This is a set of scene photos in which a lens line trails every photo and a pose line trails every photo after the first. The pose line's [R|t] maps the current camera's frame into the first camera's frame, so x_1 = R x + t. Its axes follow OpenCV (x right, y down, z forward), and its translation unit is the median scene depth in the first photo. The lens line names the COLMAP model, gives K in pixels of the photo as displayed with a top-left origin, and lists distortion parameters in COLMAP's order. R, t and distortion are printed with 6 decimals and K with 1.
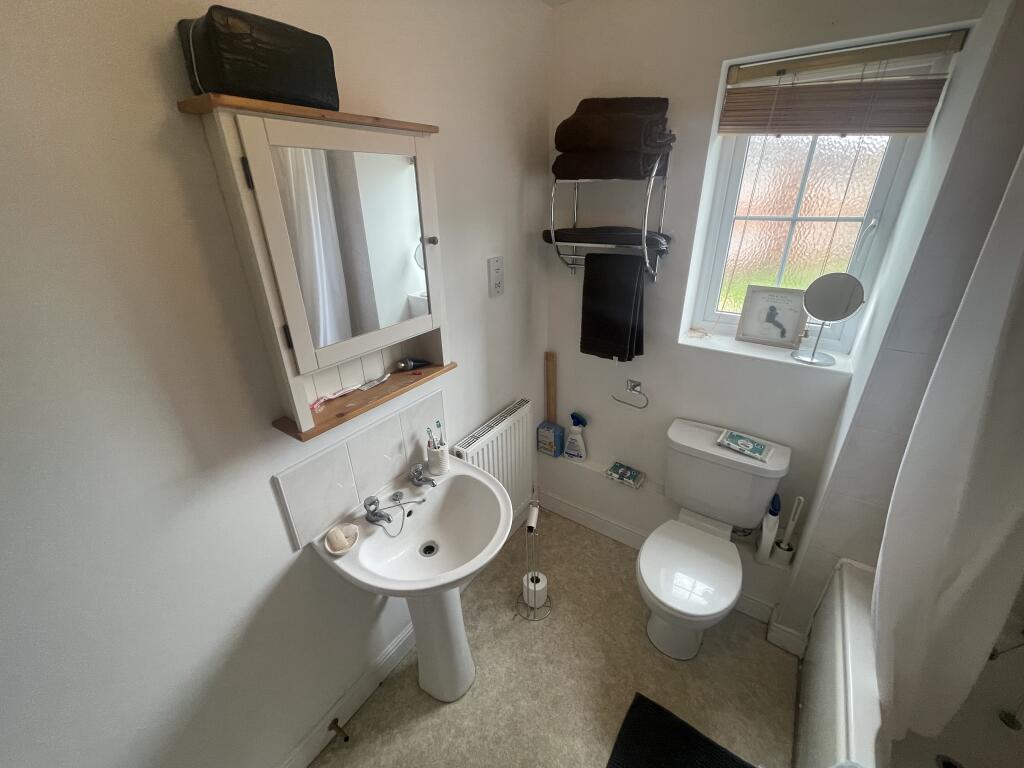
lens RADIAL K [[413.8, 0, 508.2], [0, 413.8, 383.1], [0, 0, 1]] dist [-0.000334, -0.000402]
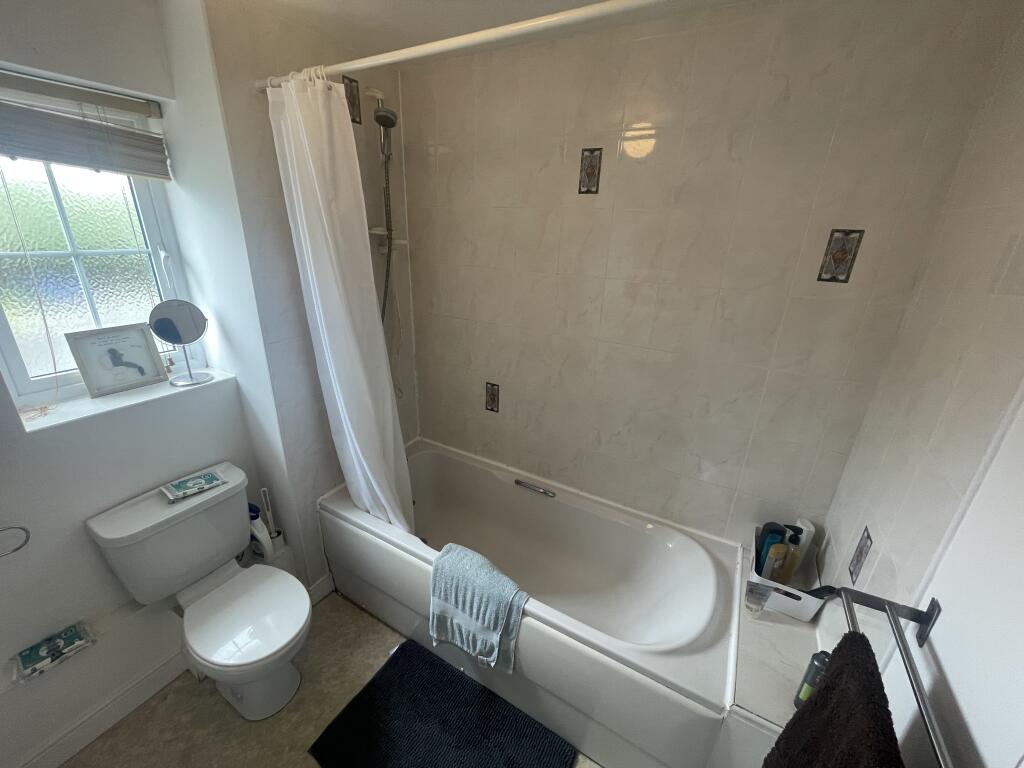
lens RADIAL K [[413.8, 0, 508.2], [0, 413.8, 383.1], [0, 0, 1]] dist [-0.000334, -0.000402]
pose [[-0.087961, -0.337152, 0.937332, -0.300994], [0.396719, 0.851277, 0.343427, -0.088851], [-0.913716, 0.402065, 0.058876, 0.190552]]
